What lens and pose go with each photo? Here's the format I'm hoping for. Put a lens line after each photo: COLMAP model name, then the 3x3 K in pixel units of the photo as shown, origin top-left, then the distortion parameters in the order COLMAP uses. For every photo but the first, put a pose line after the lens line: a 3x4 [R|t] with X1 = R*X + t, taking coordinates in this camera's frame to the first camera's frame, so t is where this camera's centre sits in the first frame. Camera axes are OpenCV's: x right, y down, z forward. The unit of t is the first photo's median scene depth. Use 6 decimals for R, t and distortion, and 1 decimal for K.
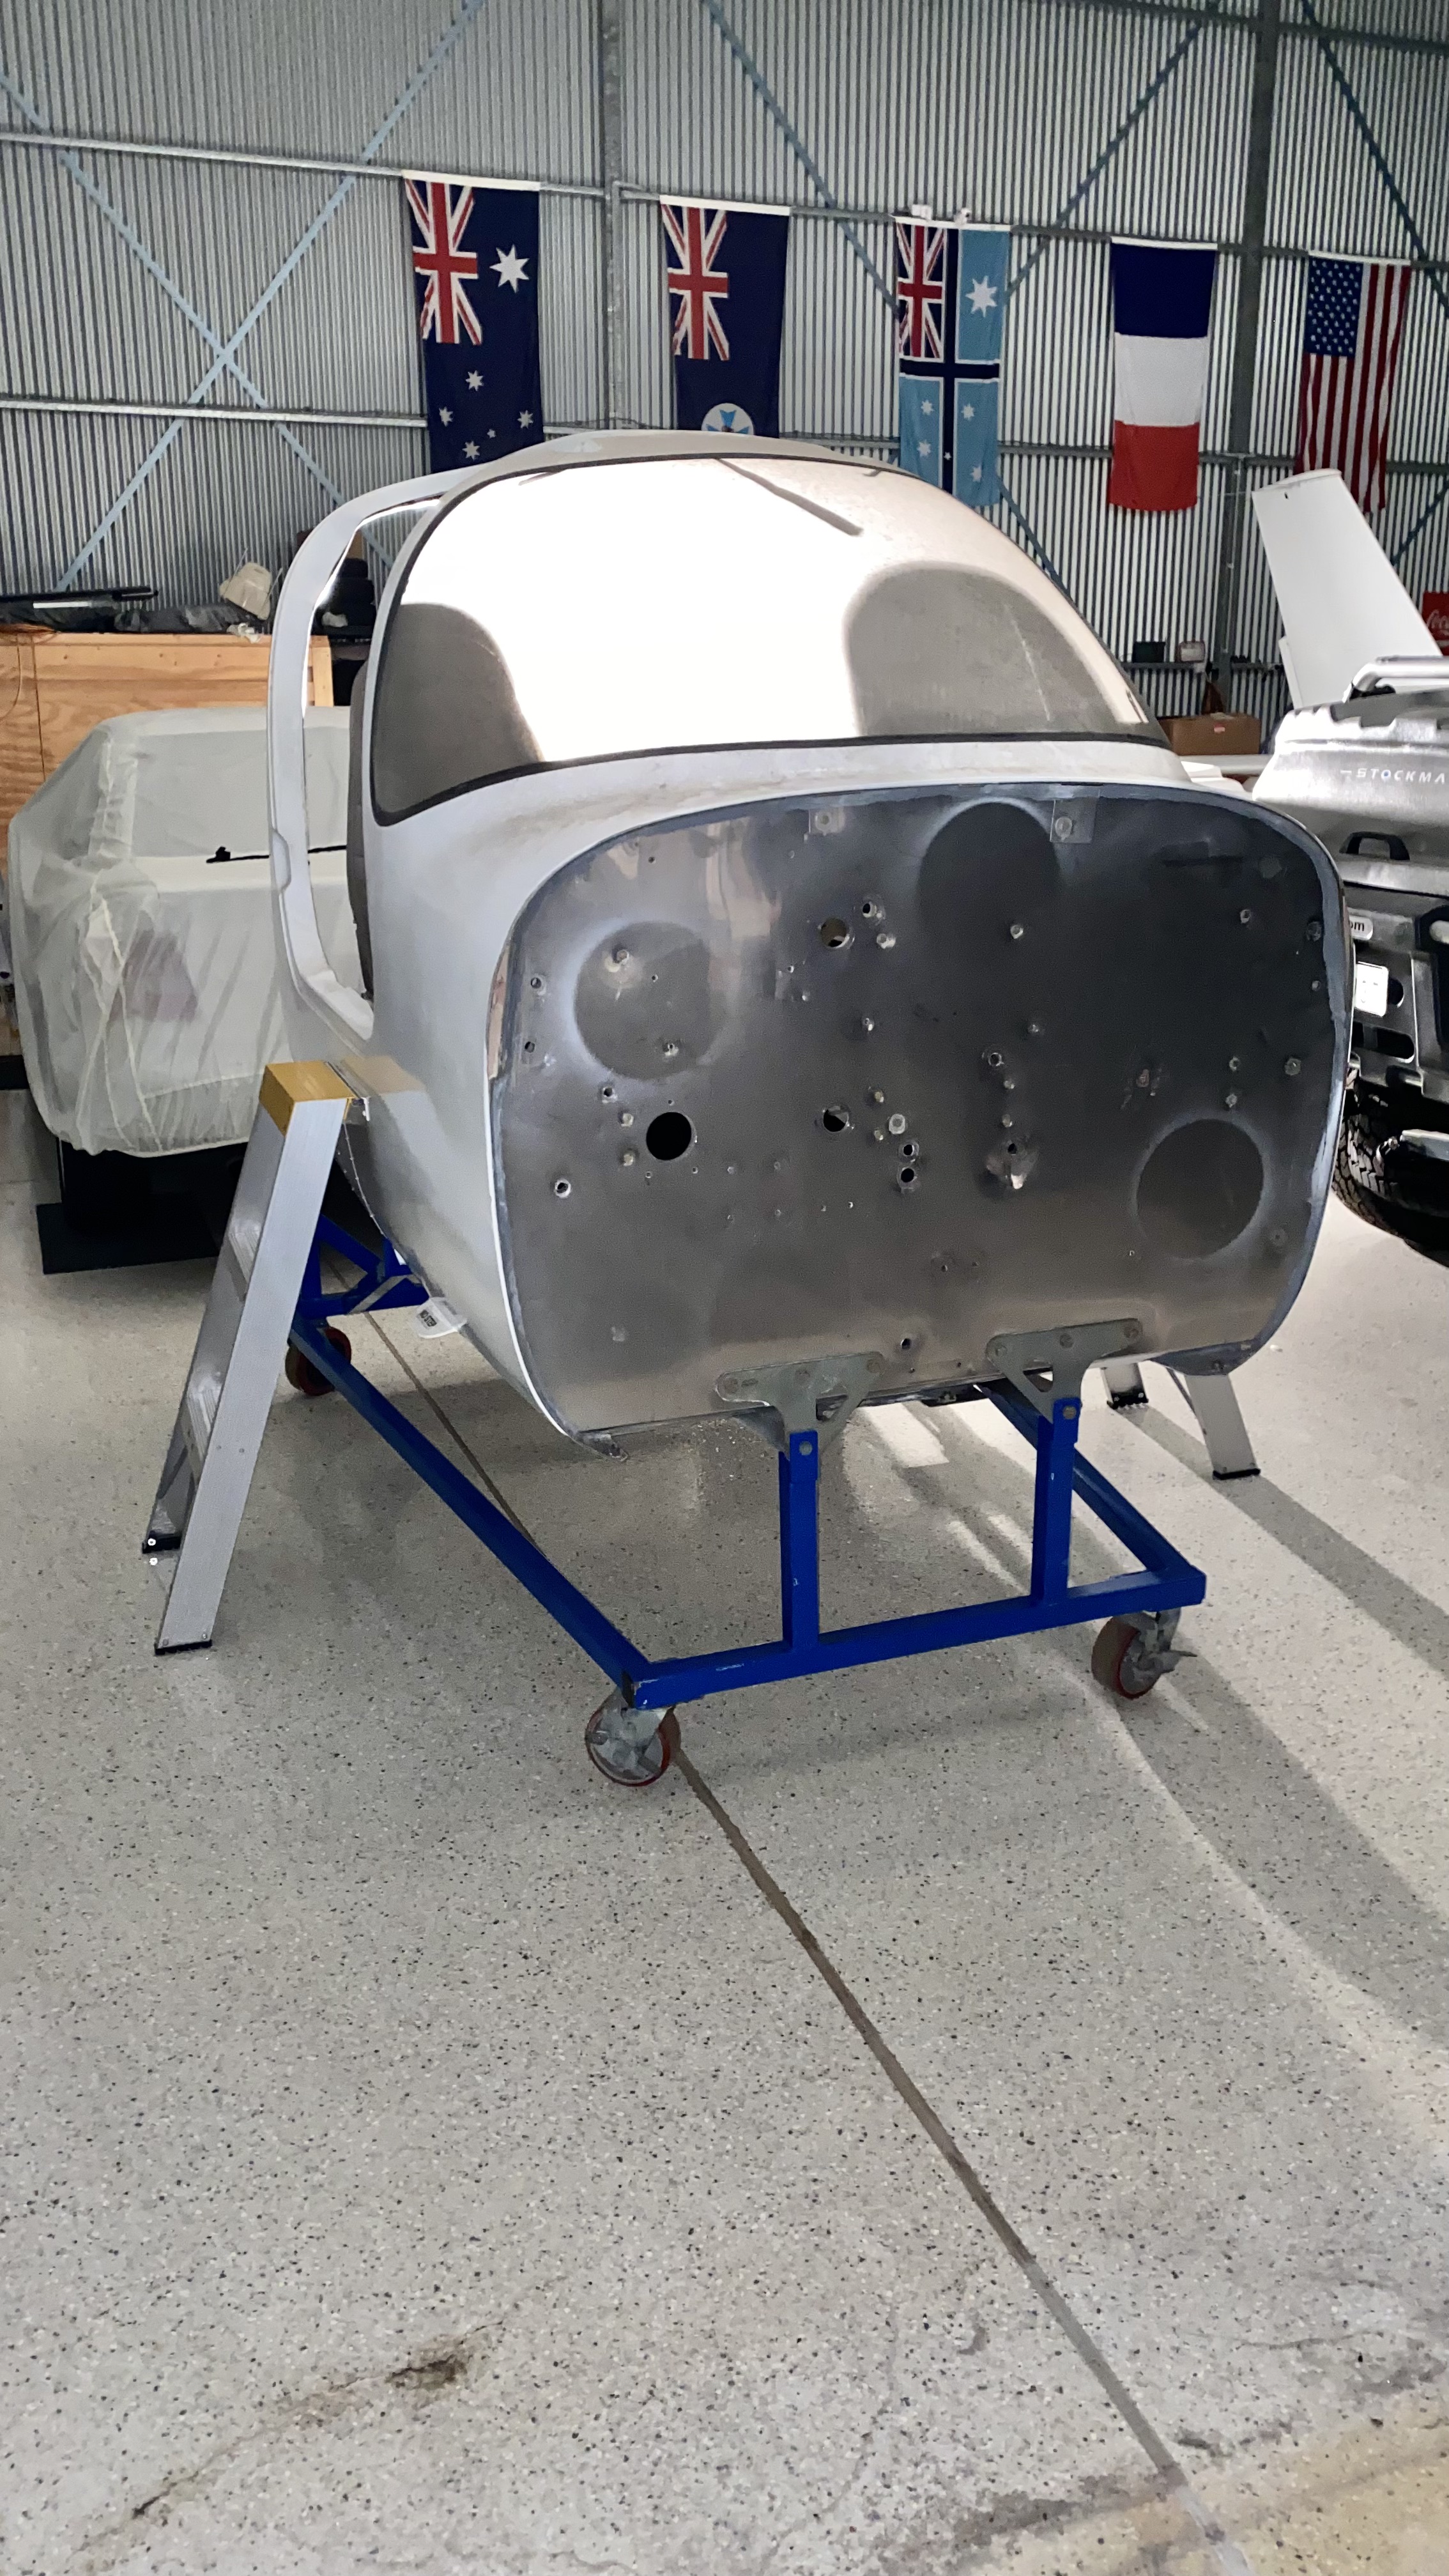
lens RADIAL K [[1919.0, 0, 721.8], [0, 1919.0, 1285.0], [0, 0, 1]] dist [0.002612, -0.000098]
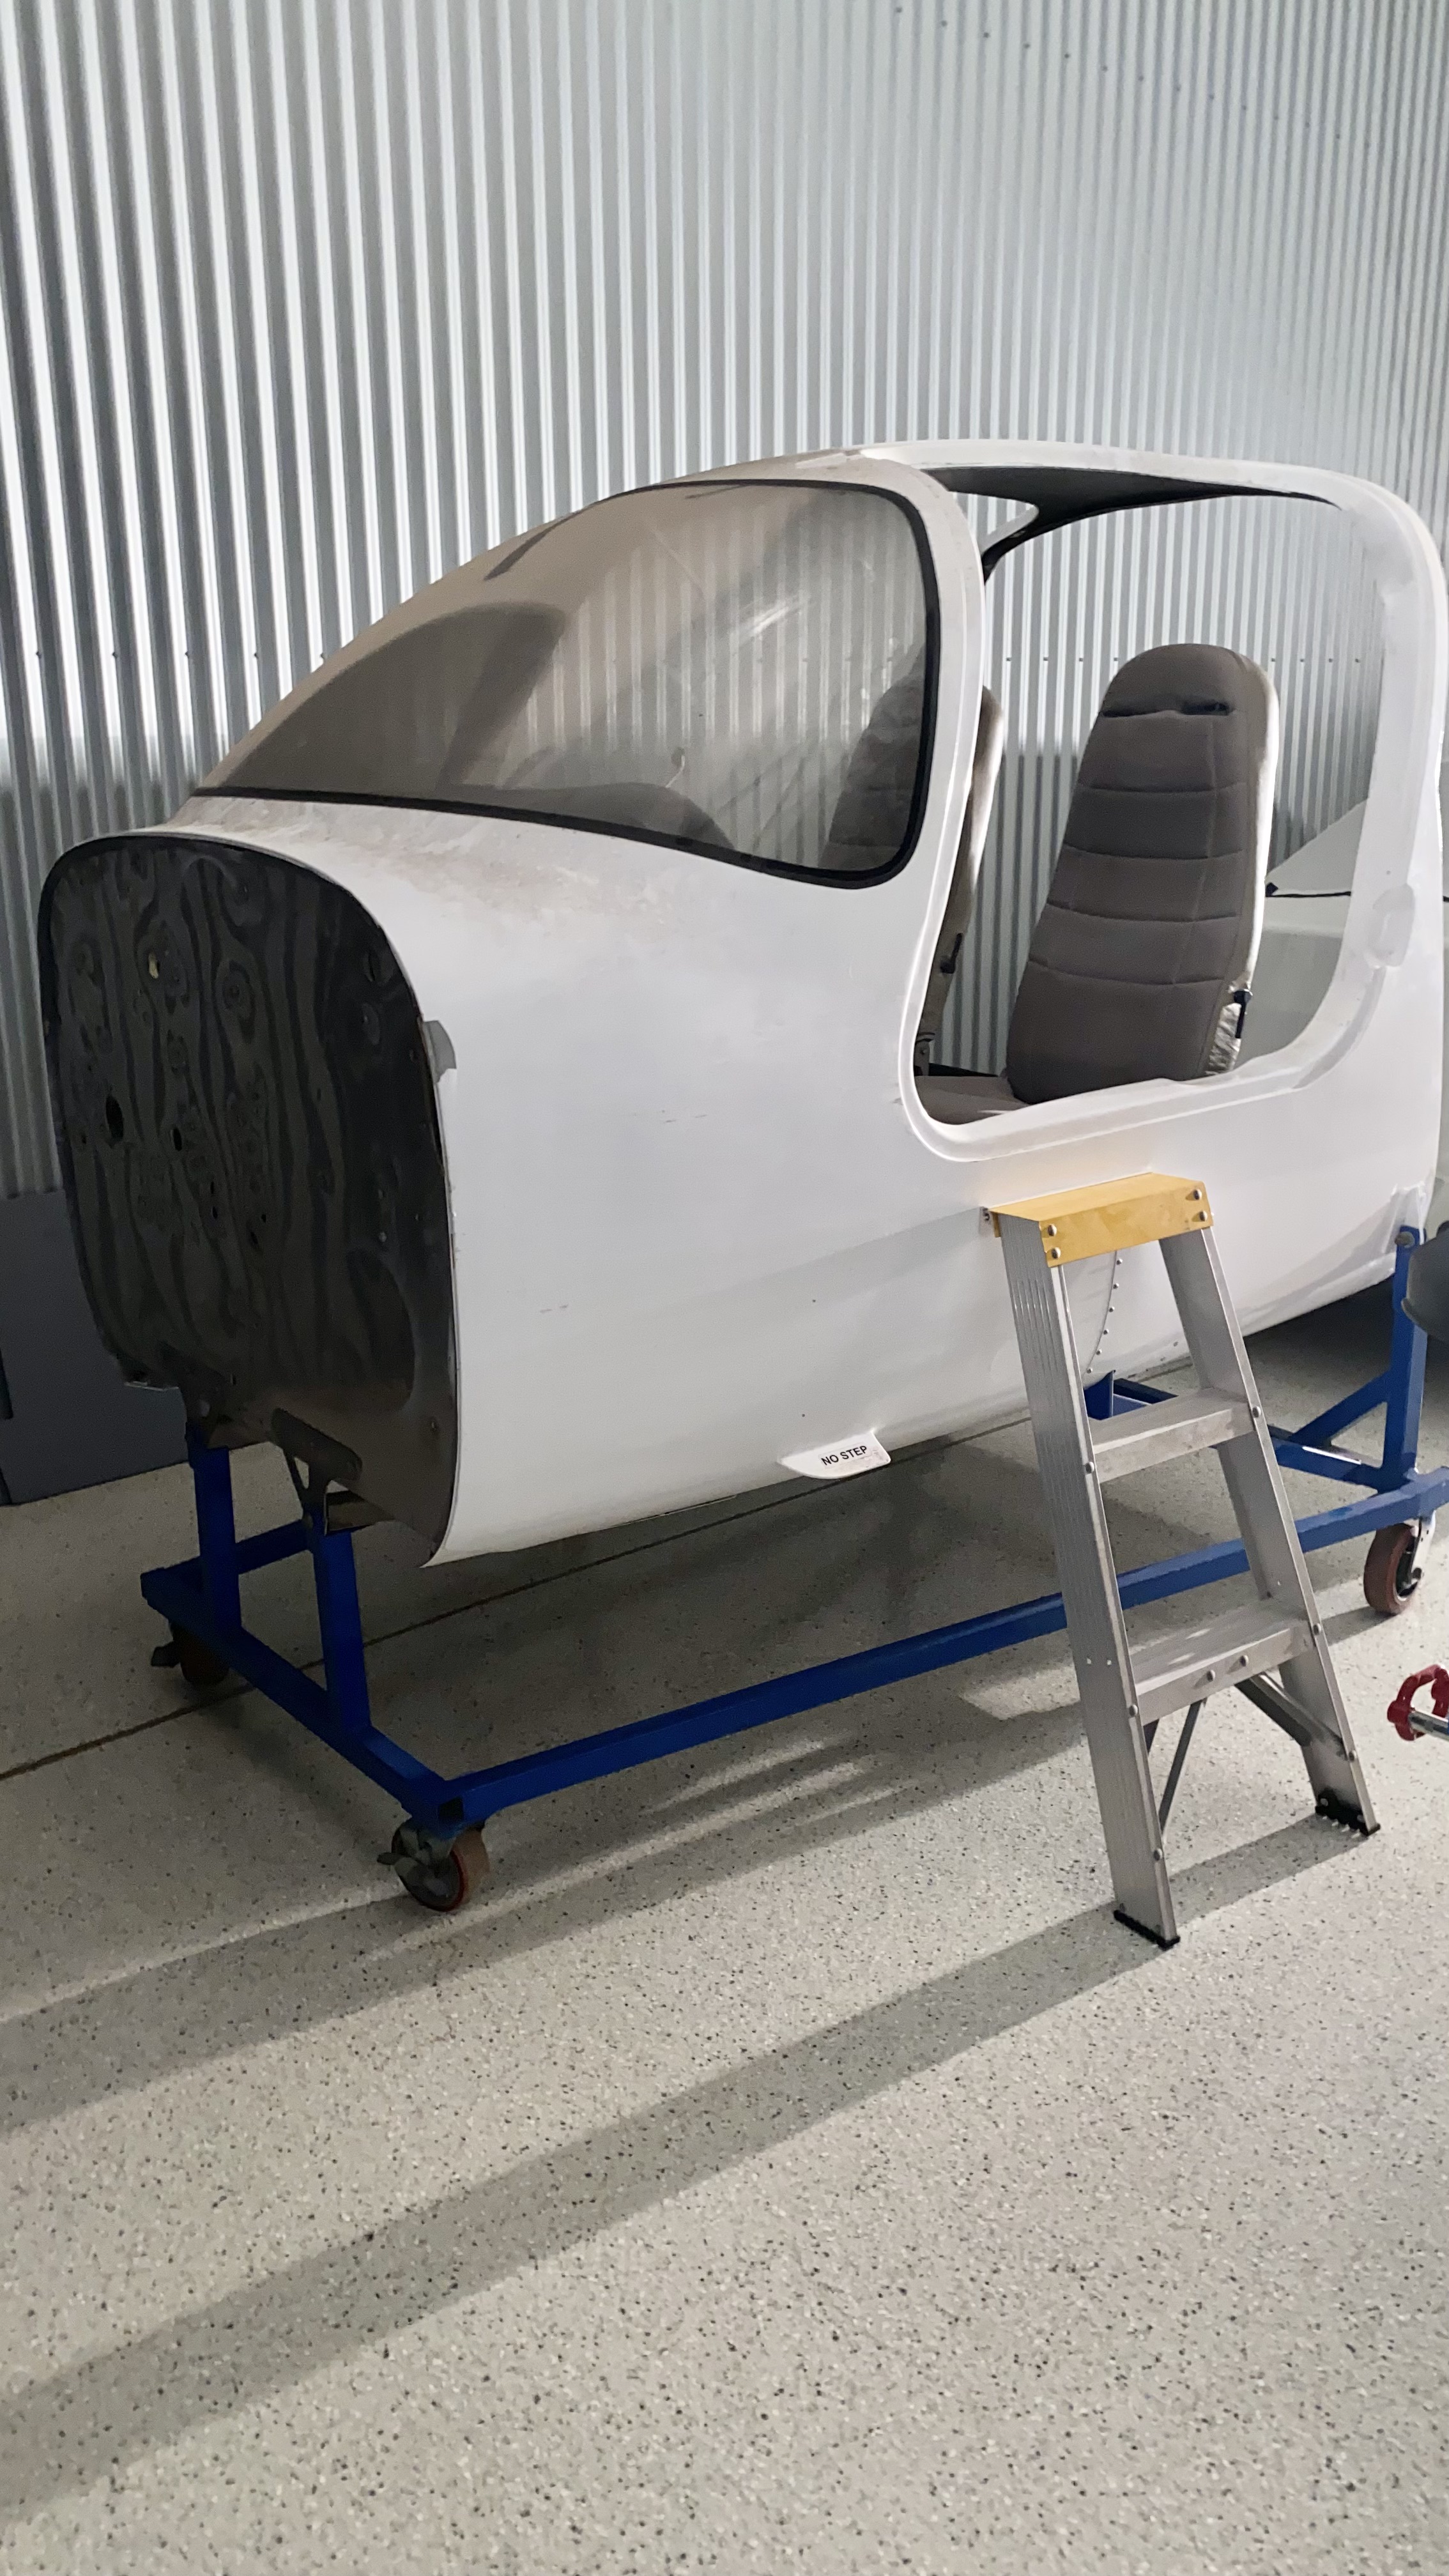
lens RADIAL K [[1919.0, 0, 723.1], [0, 1919.0, 1291.2], [0, 0, 1]] dist [0.002612, -0.000098]
pose [[0.322050, 0.261138, -0.909995, 0.920320], [-0.269280, 0.946770, 0.176392, -0.221367], [0.907619, 0.188236, 0.375227, 0.708579]]
